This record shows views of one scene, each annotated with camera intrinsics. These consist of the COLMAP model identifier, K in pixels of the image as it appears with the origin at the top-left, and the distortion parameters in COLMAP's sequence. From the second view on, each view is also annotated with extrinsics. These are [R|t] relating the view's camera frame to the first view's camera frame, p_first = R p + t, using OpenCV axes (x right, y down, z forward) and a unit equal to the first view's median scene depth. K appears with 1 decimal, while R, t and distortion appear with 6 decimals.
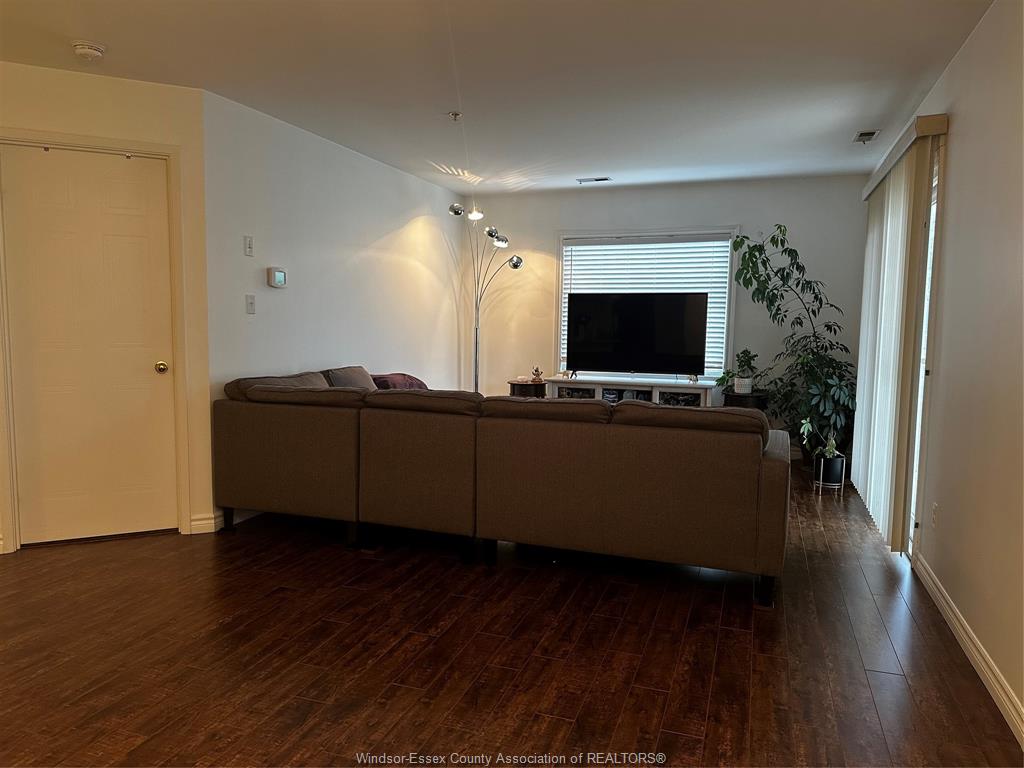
lens RADIAL K [[723.8, 0, 508.5], [0, 723.8, 385.2], [0, 0, 1]] dist [0.047450, -0.062889]
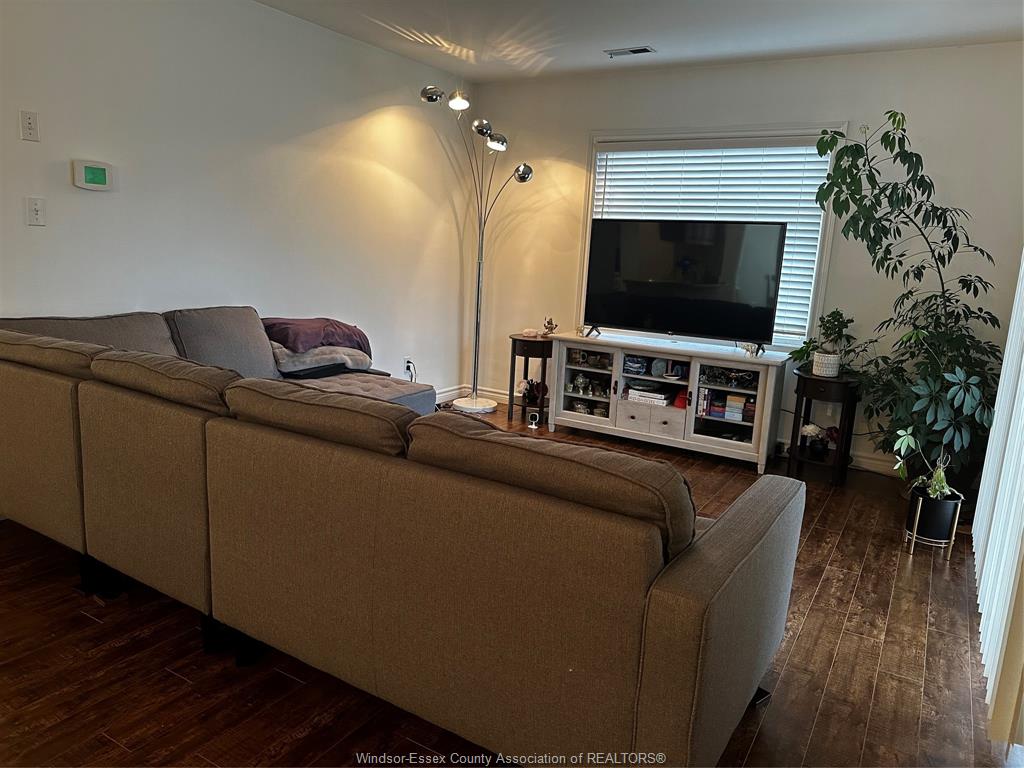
lens RADIAL K [[723.8, 0, 517.3], [0, 723.8, 389.0], [0, 0, 1]] dist [0.047450, -0.062889]
pose [[0.979149, 0.076104, -0.188349, 0.172172], [-0.057968, 0.993298, 0.099999, -0.028010], [0.194697, -0.086995, 0.976998, 0.282743]]
